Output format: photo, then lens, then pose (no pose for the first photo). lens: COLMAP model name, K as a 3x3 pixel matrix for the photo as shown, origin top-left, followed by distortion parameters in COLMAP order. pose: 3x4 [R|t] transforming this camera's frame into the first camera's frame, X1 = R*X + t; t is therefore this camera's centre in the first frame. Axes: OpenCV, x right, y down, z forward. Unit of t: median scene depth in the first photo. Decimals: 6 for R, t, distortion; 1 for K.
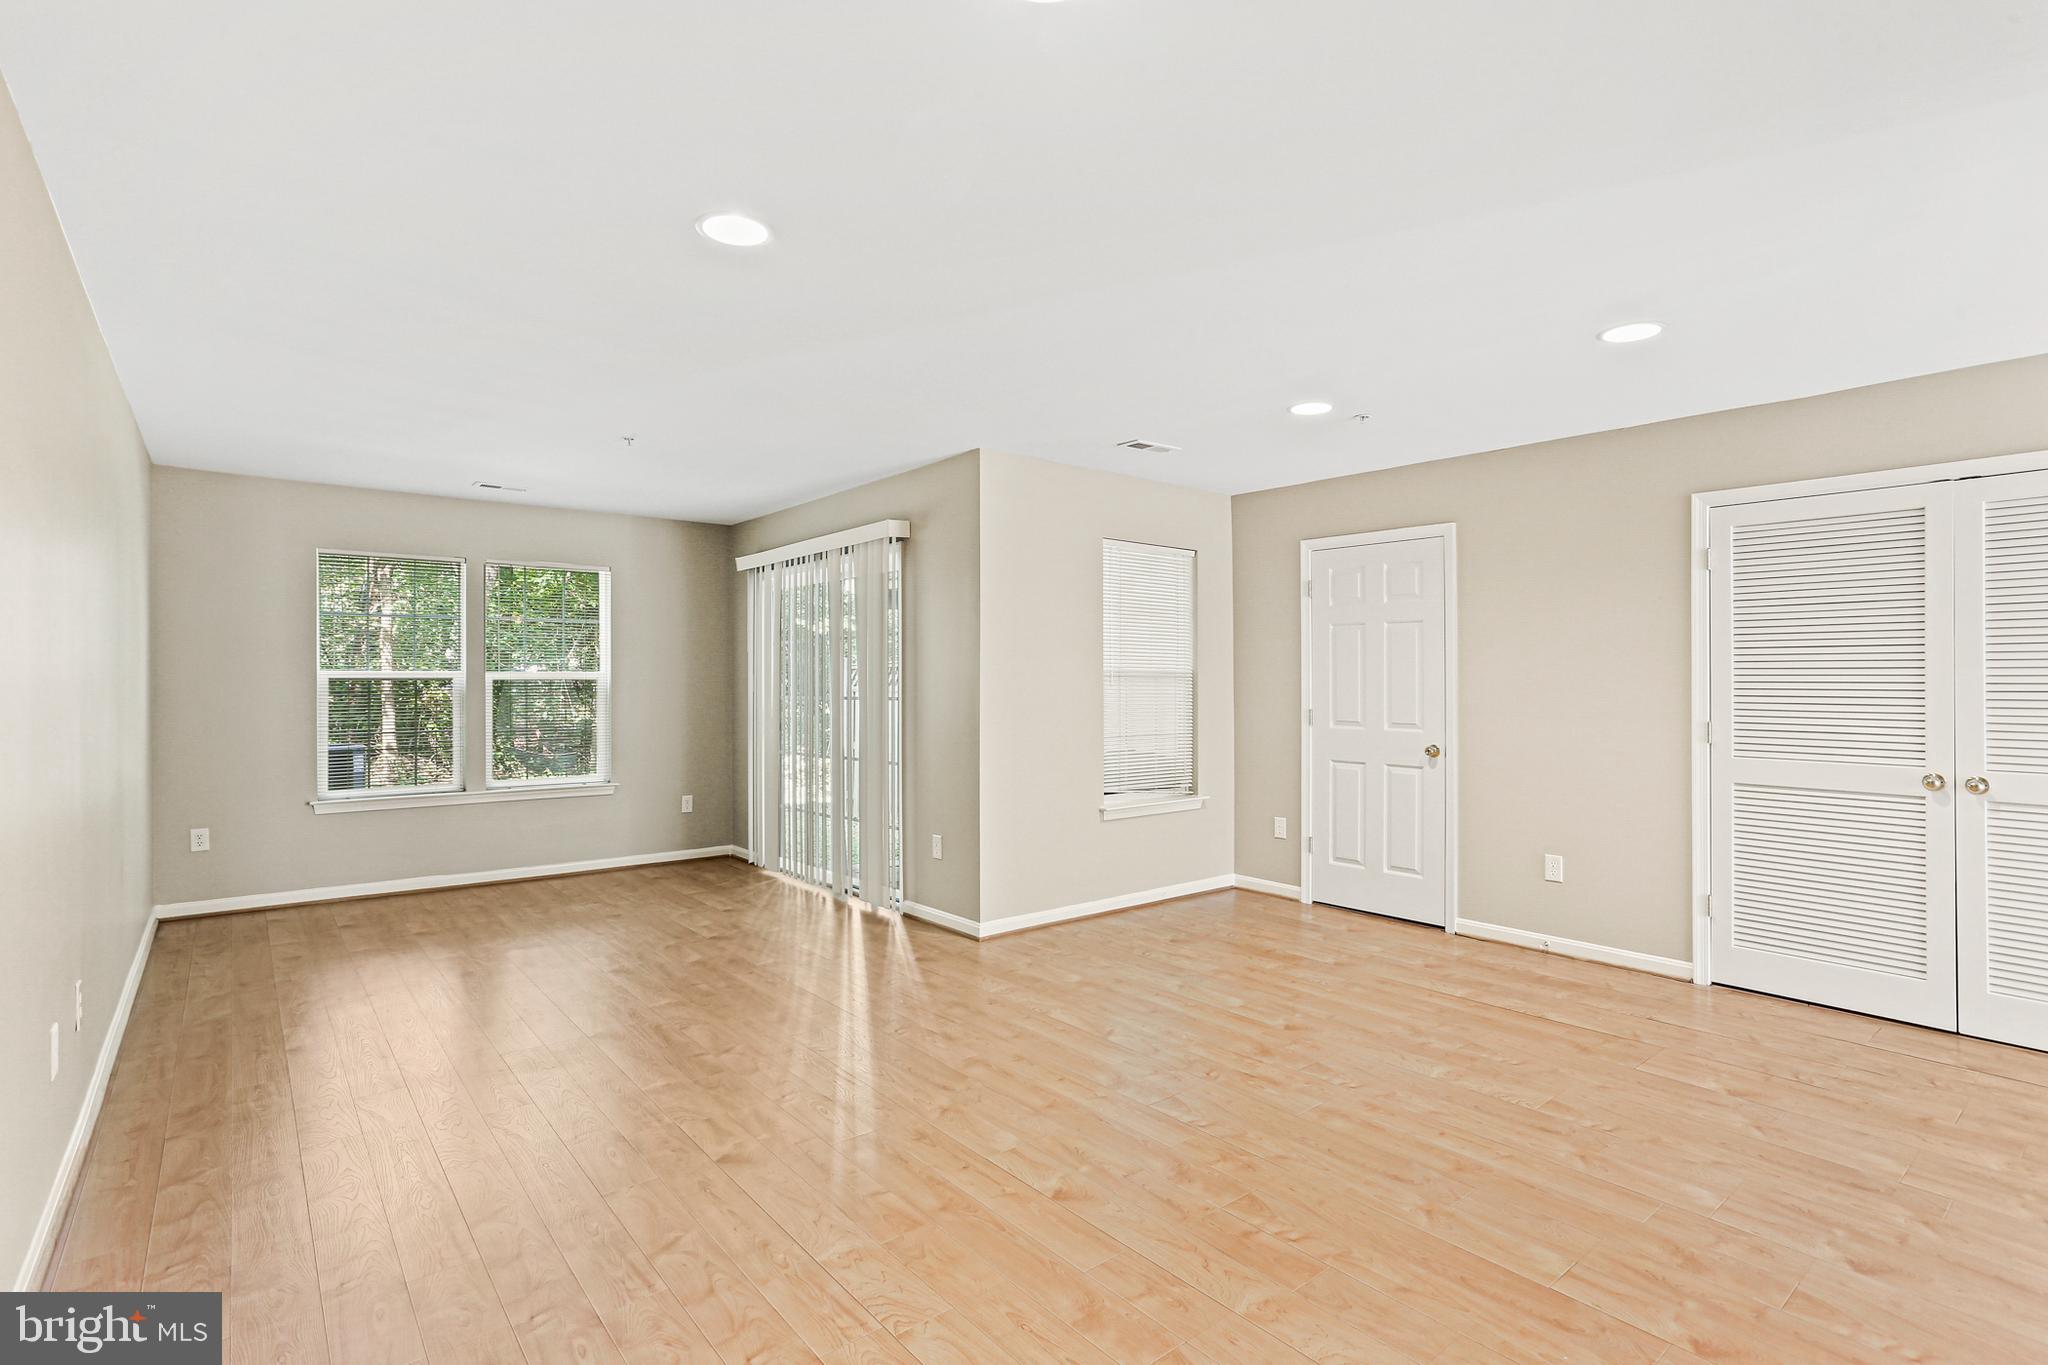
lens RADIAL K [[992.6, 0, 1016.2], [0, 992.6, 690.2], [0, 0, 1]] dist [-0.046841, 0.031149]
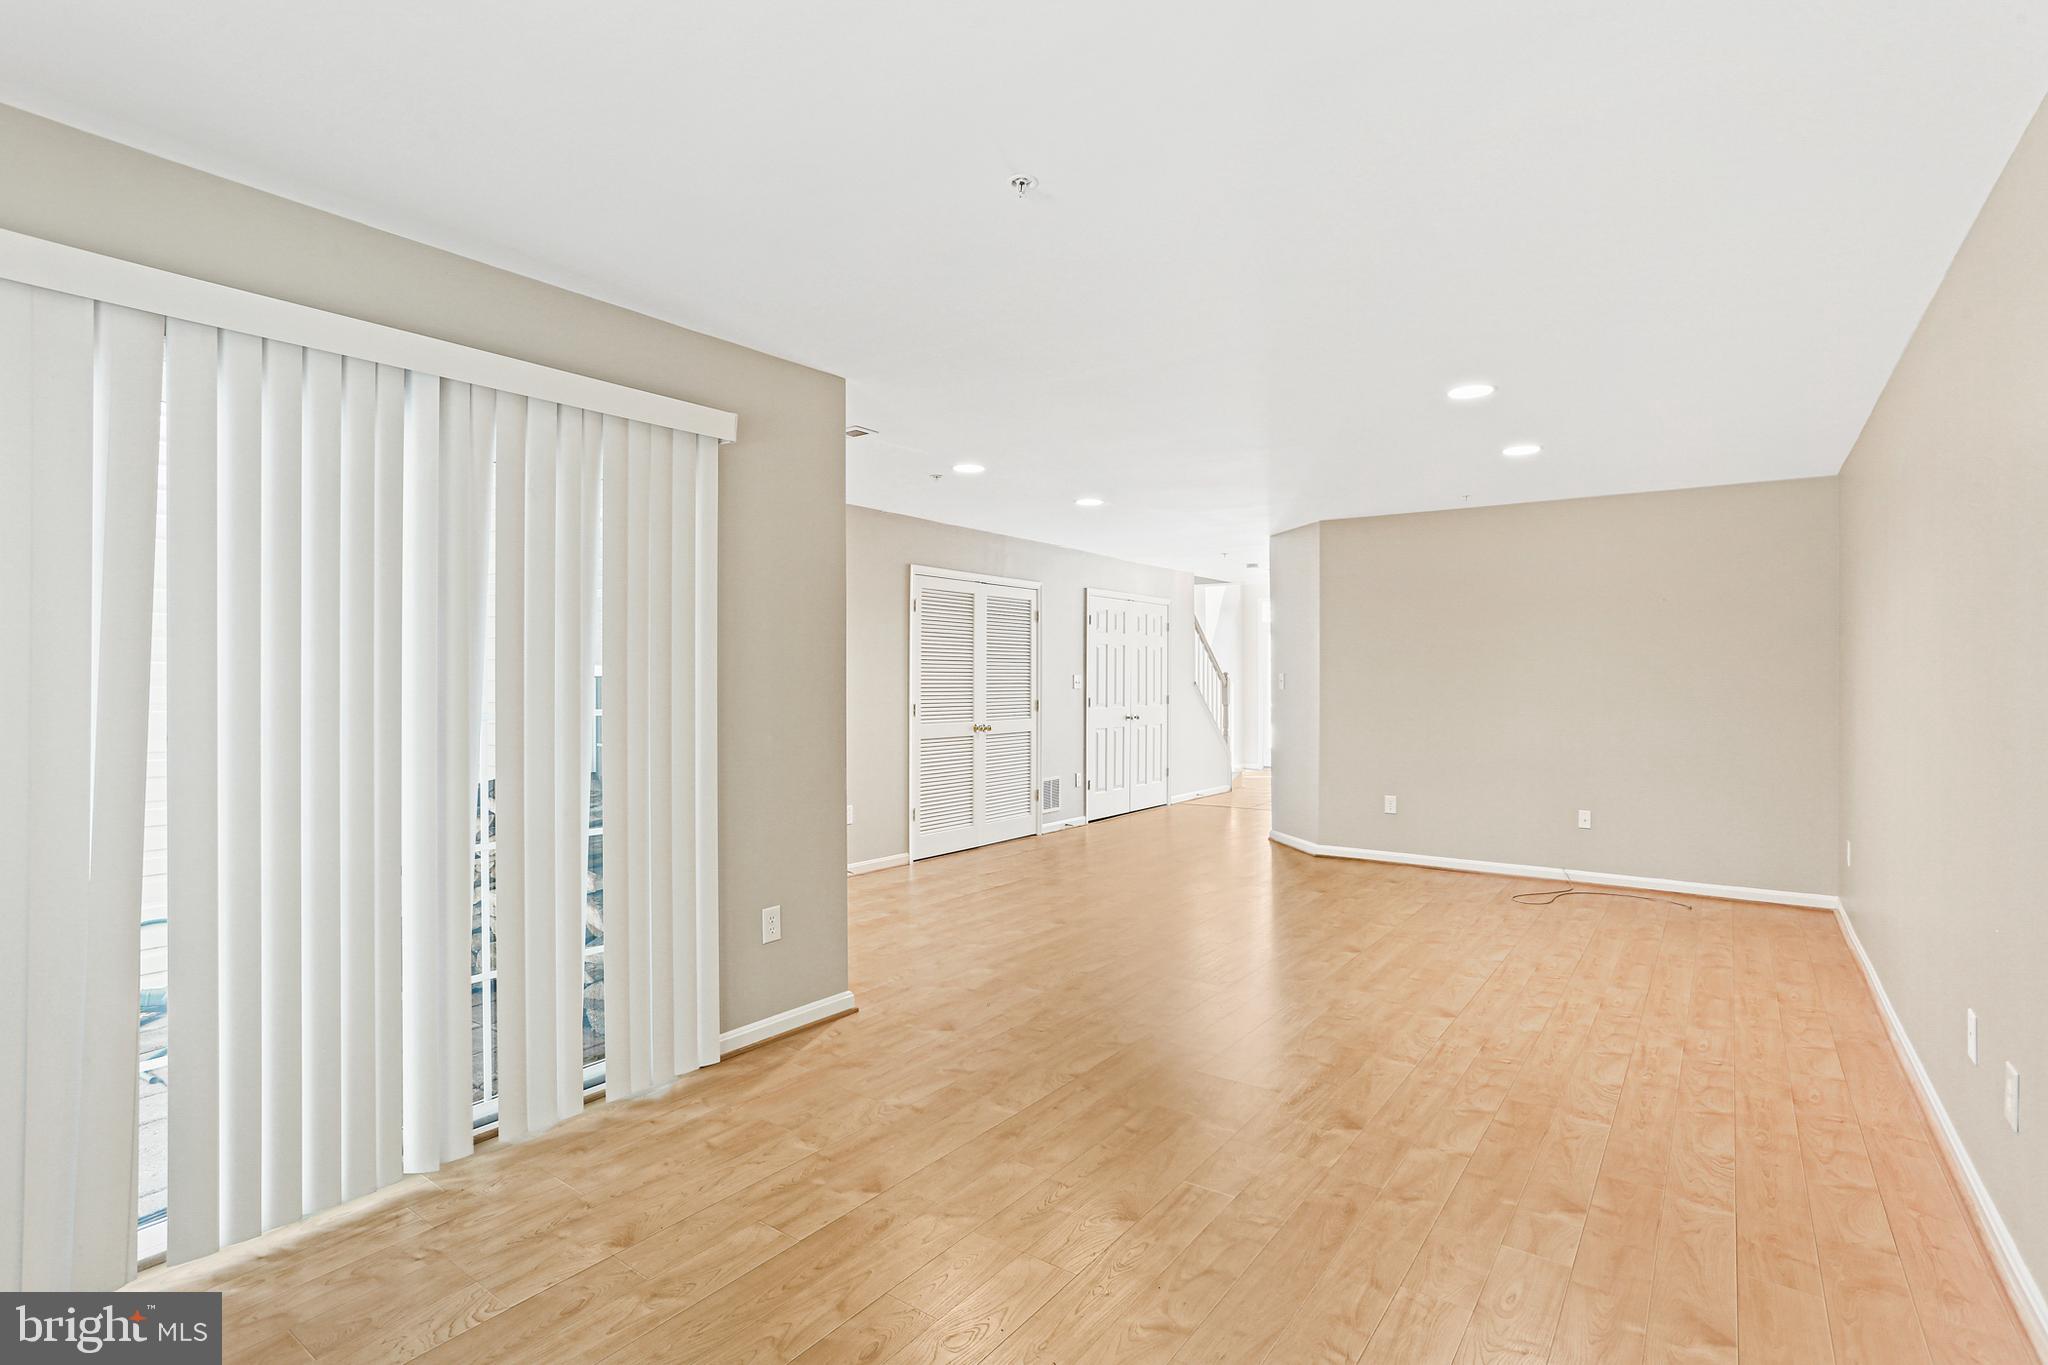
lens RADIAL K [[1015.6, 0, 1026.6], [0, 1015.6, 669.3], [0, 0, 1]] dist [-0.052059, 0.032634]
pose [[-0.266246, 0.006774, 0.963881, -1.159732], [0.004554, 0.999973, -0.005769, -0.017369], [-0.963894, 0.002854, -0.266269, 1.481596]]
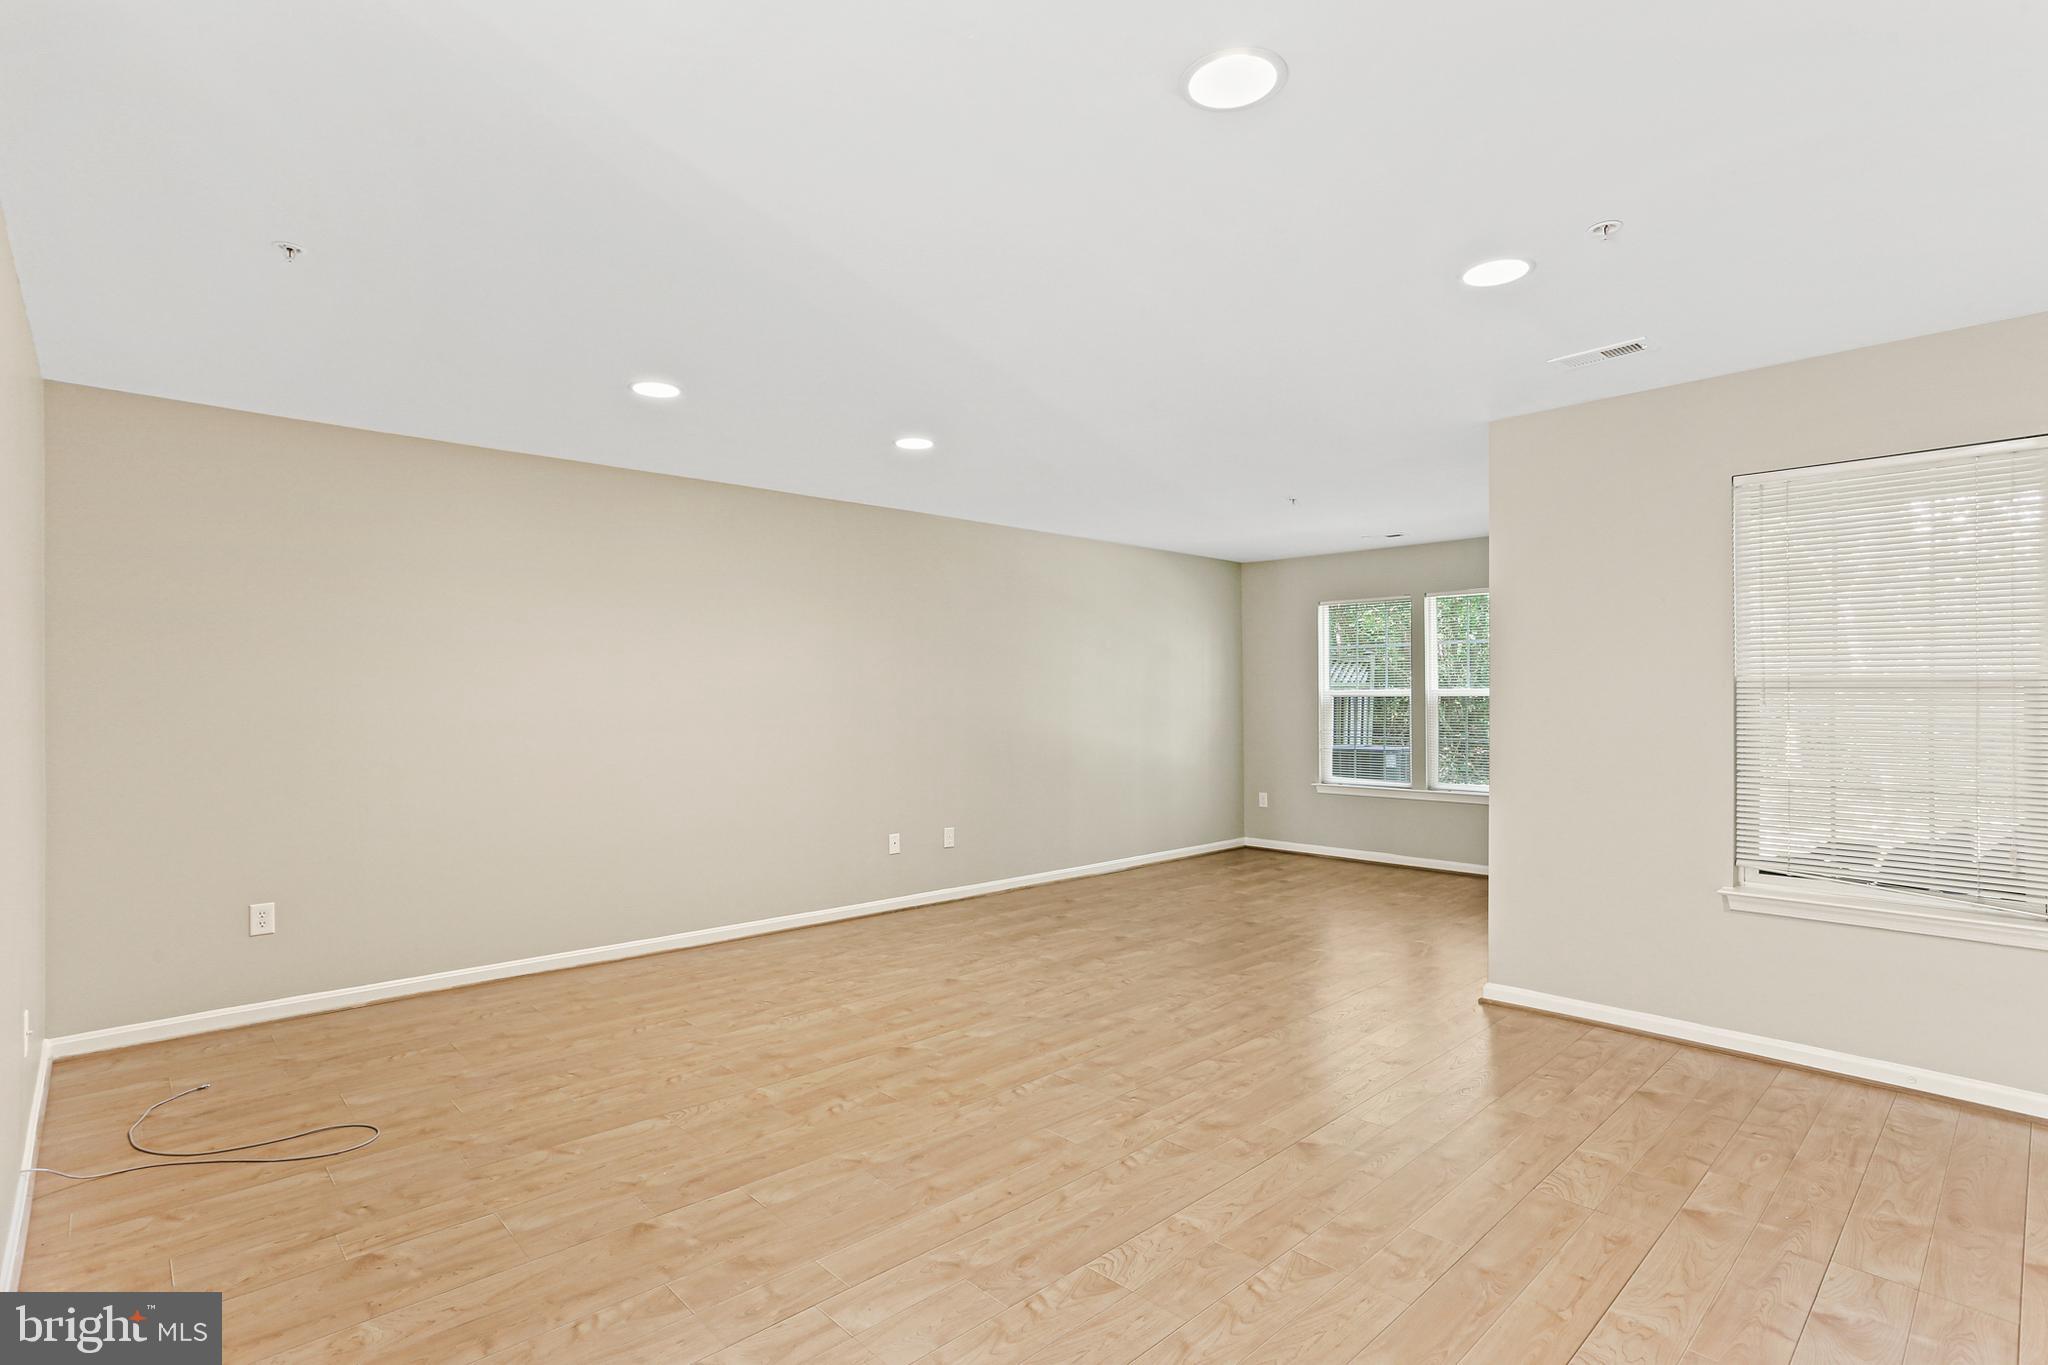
lens RADIAL K [[992.6, 0, 1016.2], [0, 992.6, 690.2], [0, 0, 1]] dist [-0.046841, 0.031149]
pose [[0.065723, -0.009988, -0.997788, 1.071835], [-0.003478, 0.999942, -0.010238, -0.007479], [0.997832, 0.004144, 0.065685, 0.743794]]
